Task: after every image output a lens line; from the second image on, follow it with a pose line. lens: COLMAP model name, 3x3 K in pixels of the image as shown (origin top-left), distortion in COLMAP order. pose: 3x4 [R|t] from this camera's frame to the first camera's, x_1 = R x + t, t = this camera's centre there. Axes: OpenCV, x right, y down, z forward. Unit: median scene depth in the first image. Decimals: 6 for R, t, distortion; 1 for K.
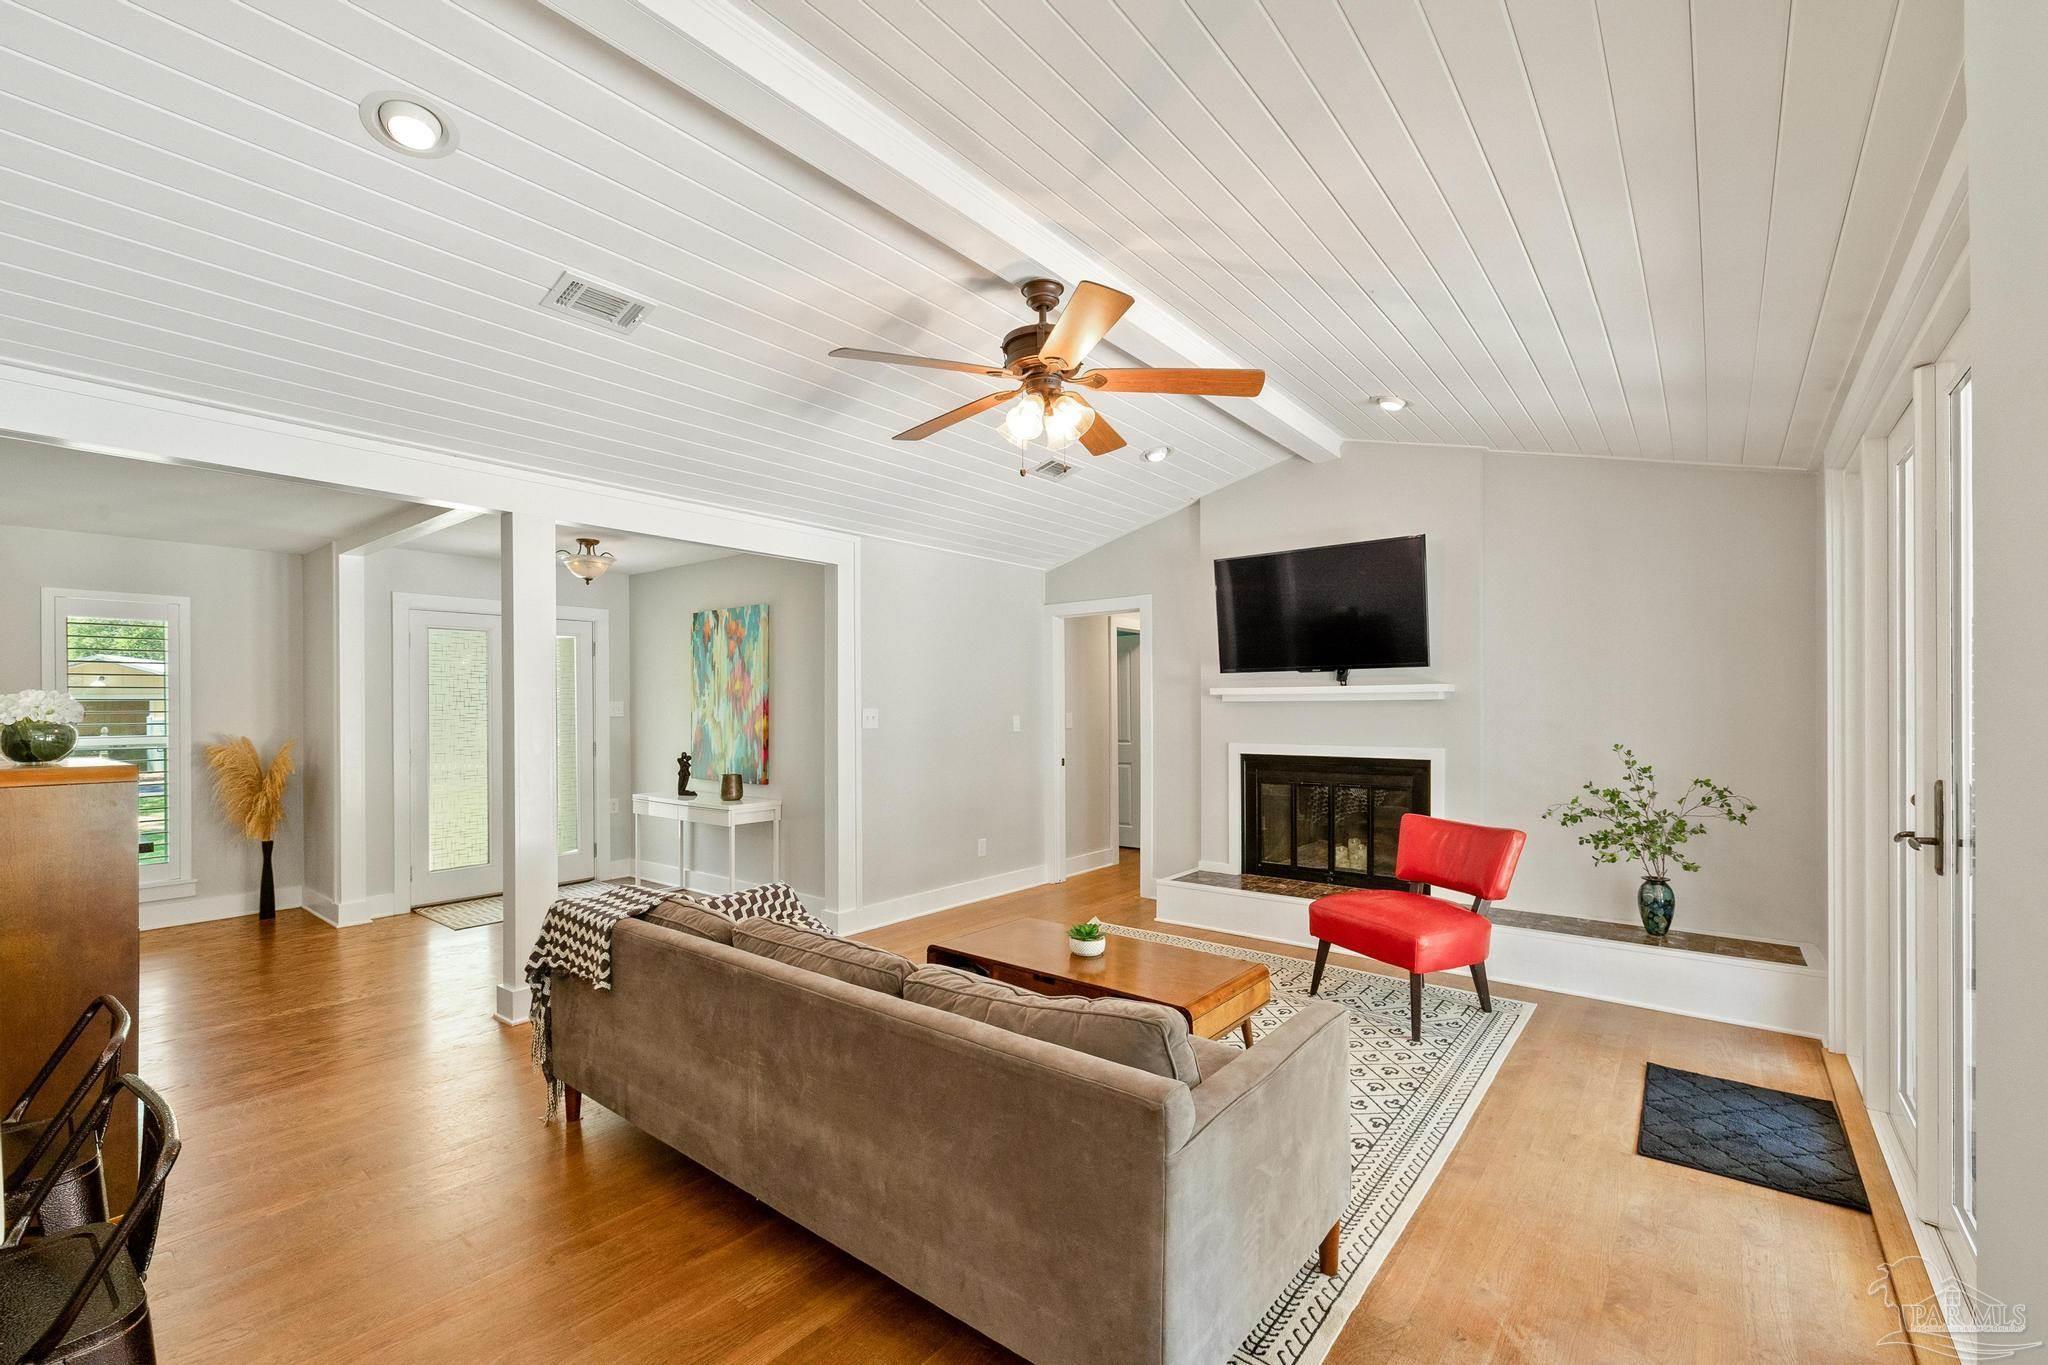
lens RADIAL K [[862.9, 0, 1025.3], [0, 862.9, 710.4], [0, 0, 1]] dist [-0.005235, 0.001691]
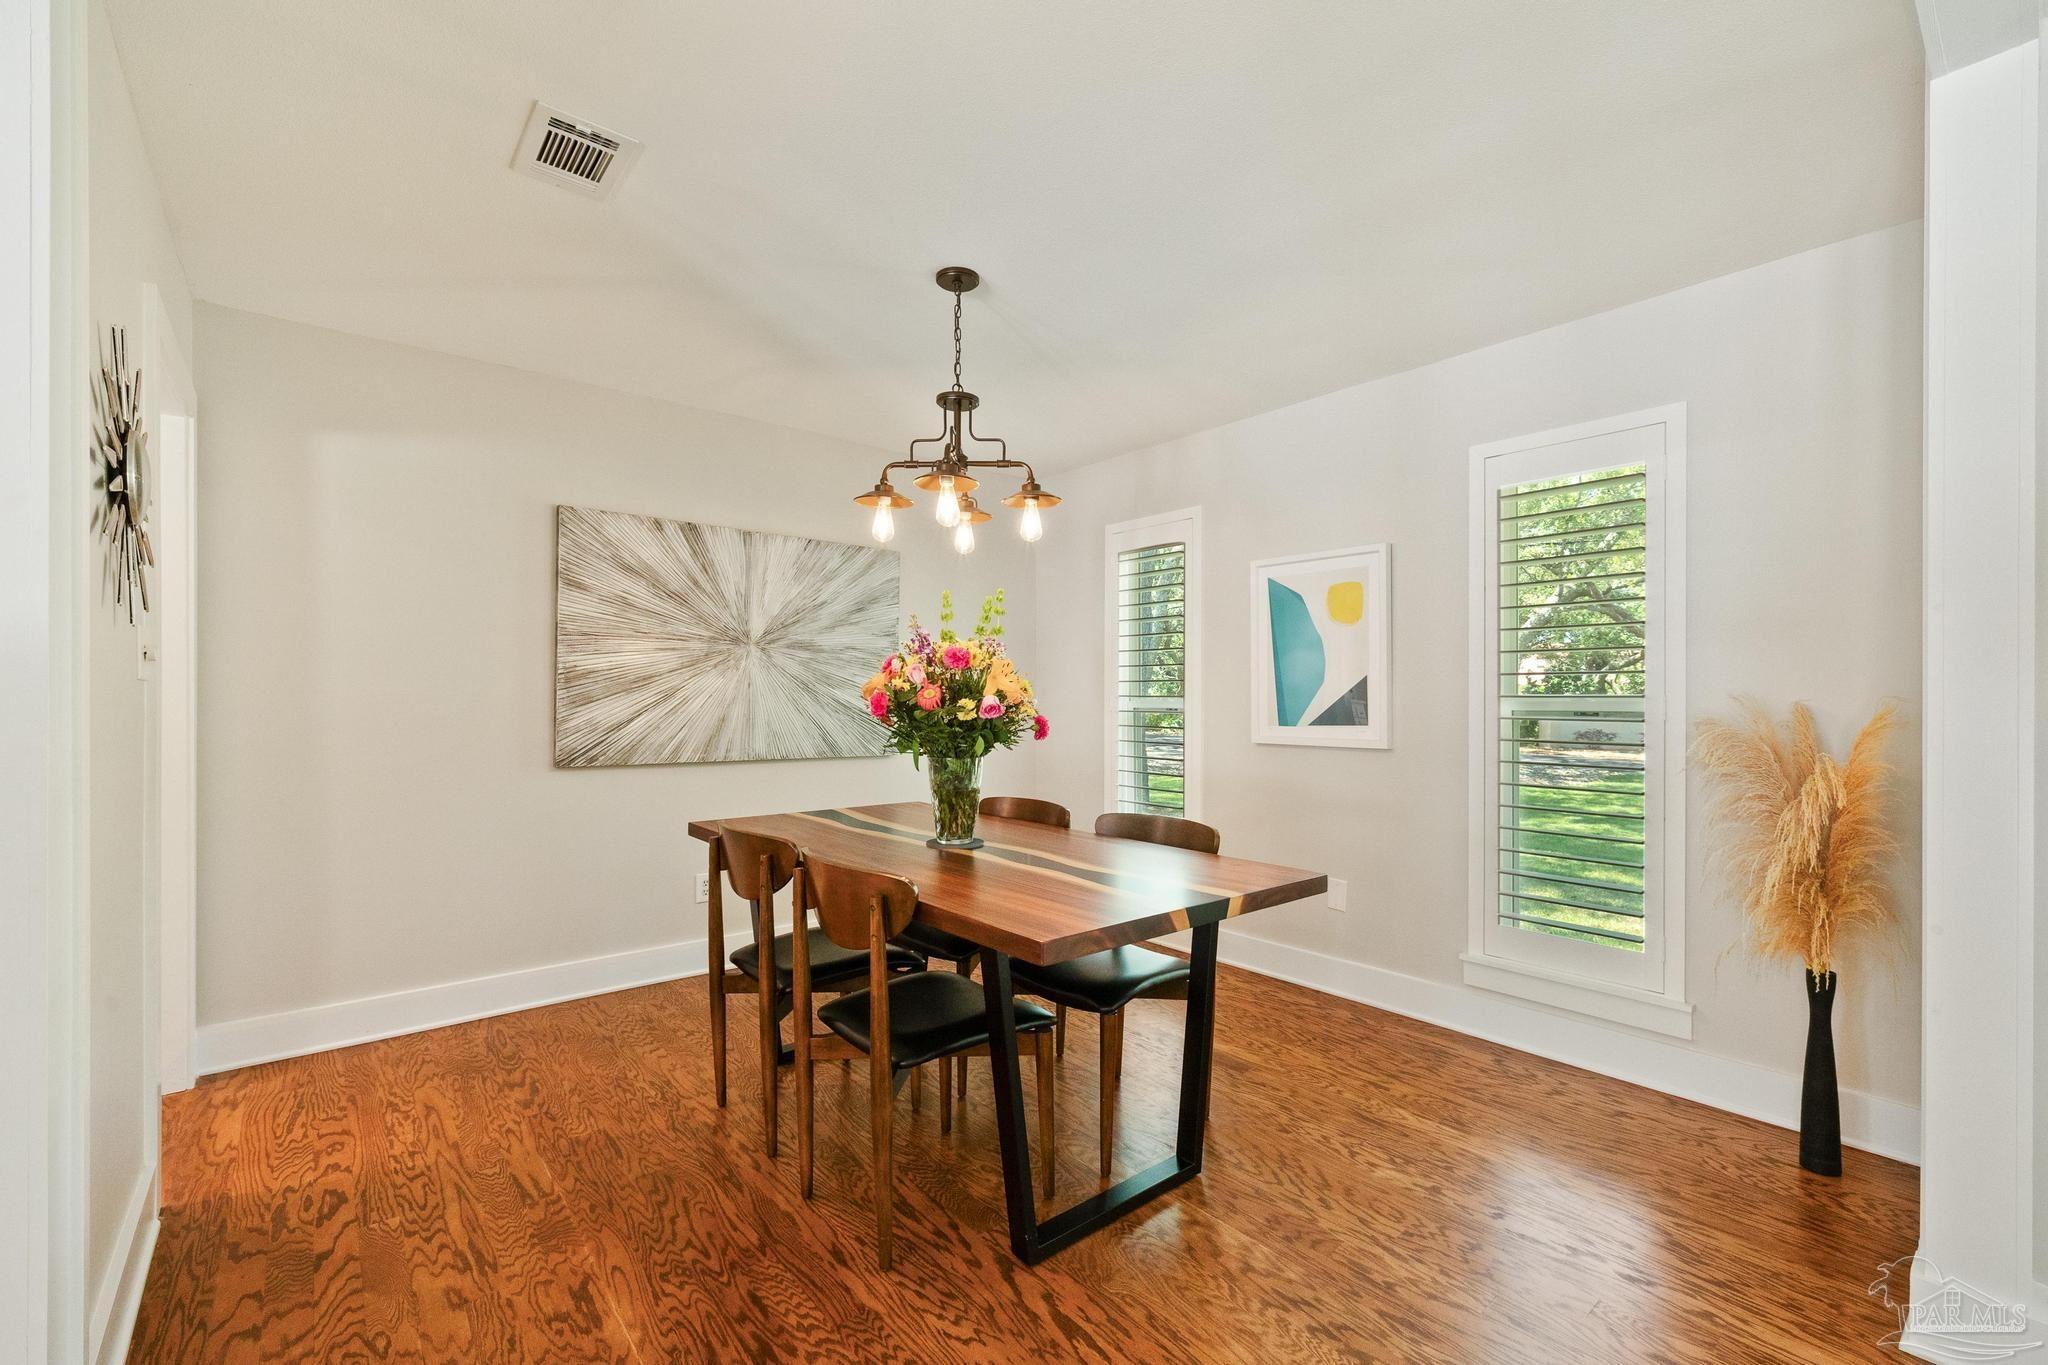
lens RADIAL K [[862.9, 0, 1026.2], [0, 862.9, 689.1], [0, 0, 1]] dist [-0.005235, 0.001691]
pose [[-0.193528, 0.007501, -0.981066, -0.439592], [-0.002219, 0.999965, 0.008083, 0.021143], [0.981092, 0.003742, -0.193505, 0.731312]]
